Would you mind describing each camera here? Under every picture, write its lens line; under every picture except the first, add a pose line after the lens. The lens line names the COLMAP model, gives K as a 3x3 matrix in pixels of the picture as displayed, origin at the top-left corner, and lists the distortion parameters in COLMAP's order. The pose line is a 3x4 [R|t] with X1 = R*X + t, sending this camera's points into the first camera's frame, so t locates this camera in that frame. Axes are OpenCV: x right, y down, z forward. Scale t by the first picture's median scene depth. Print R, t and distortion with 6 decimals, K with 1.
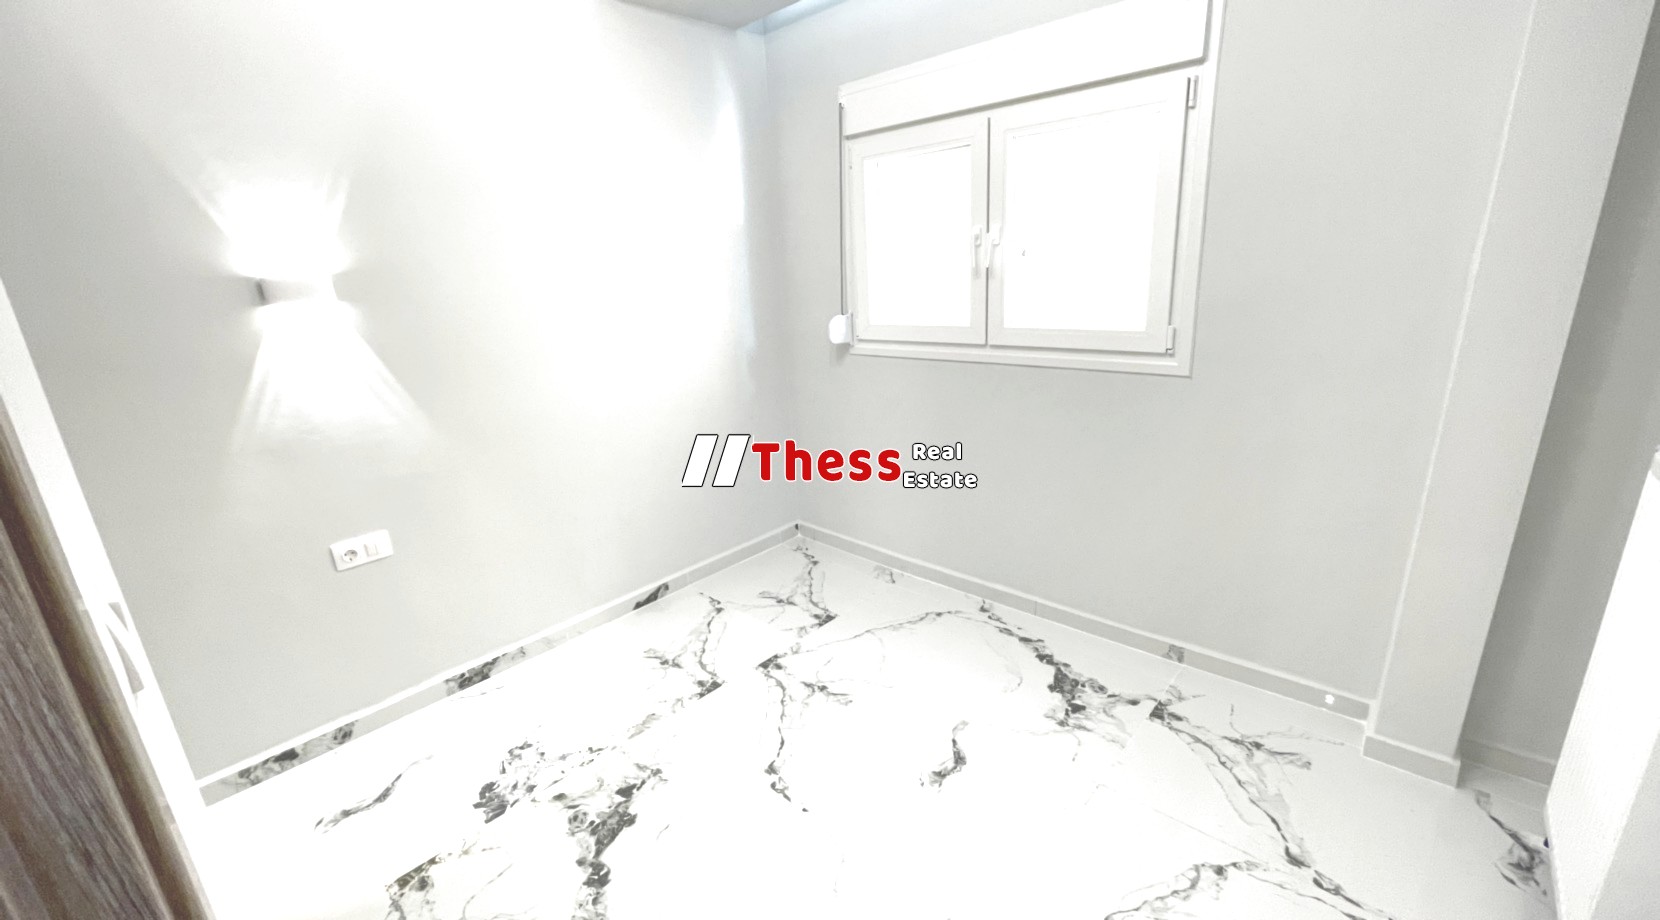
lens RADIAL K [[669.9, 0, 821.8], [0, 669.9, 458.2], [0, 0, 1]] dist [-0.011092, 0.003012]
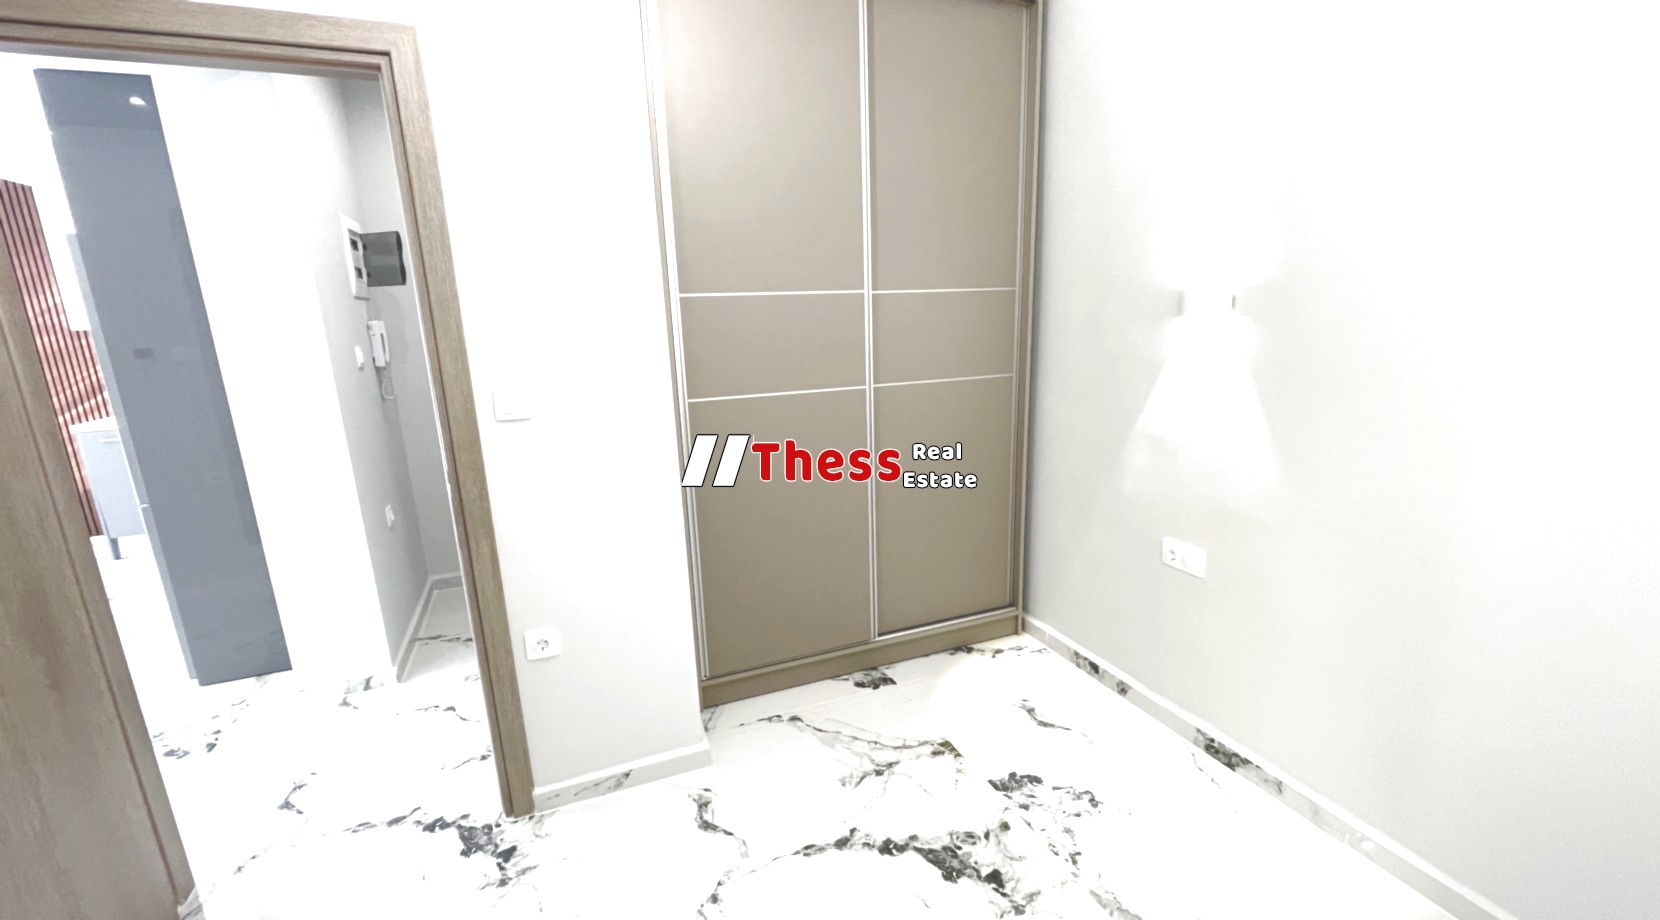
lens RADIAL K [[669.9, 0, 834.9], [0, 669.9, 455.7], [0, 0, 1]] dist [-0.011092, 0.003012]
pose [[-0.420241, 0.262856, -0.868507, 0.407159], [-0.193143, 0.909281, 0.368651, -0.295002], [0.886619, 0.322669, -0.331348, 0.867741]]
